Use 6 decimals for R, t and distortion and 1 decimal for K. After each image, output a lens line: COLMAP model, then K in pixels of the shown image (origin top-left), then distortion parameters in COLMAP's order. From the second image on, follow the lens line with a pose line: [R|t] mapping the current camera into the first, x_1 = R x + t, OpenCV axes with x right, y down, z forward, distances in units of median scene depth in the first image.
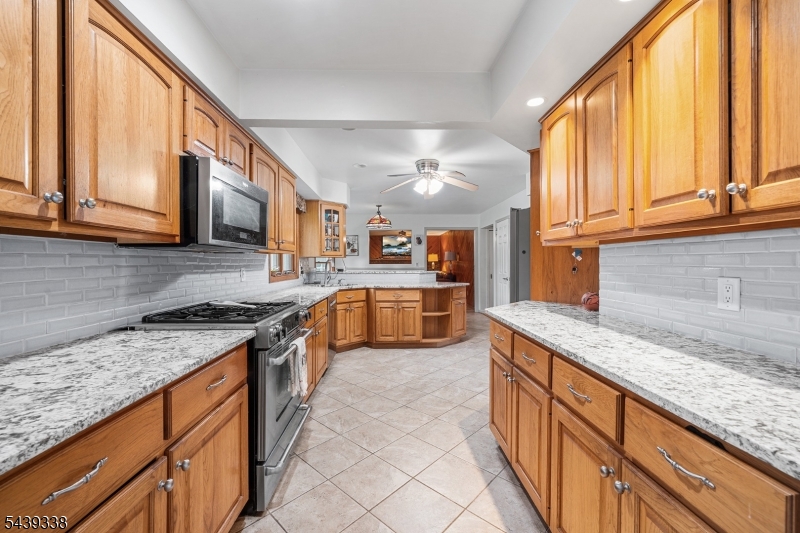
lens RADIAL K [[323.0, 0, 396.5], [0, 323.0, 266.2], [0, 0, 1]] dist [-0.000476, 0.000004]
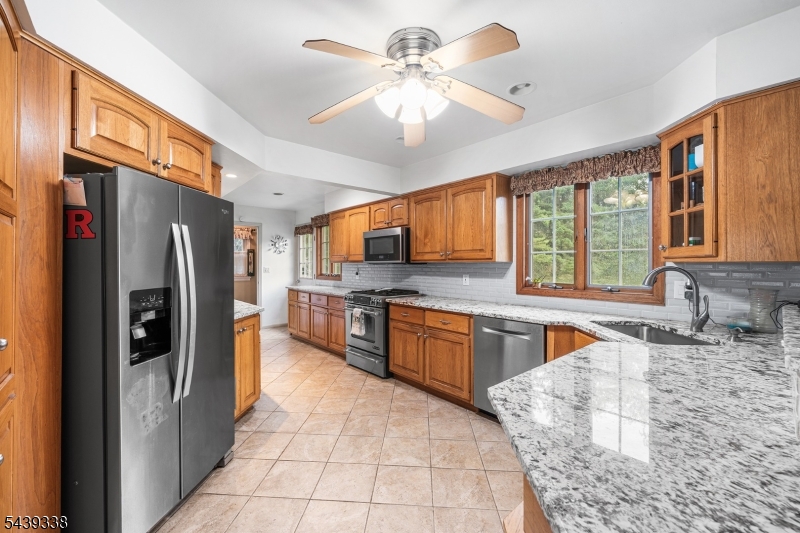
lens RADIAL K [[323.0, 0, 396.5], [0, 323.0, 266.2], [0, 0, 1]] dist [-0.000476, 0.000004]
pose [[-0.769861, 0.003931, -0.638199, 0.524289], [-0.003900, 0.999933, 0.010863, -0.041370], [0.638199, 0.010851, -0.769795, 1.772261]]
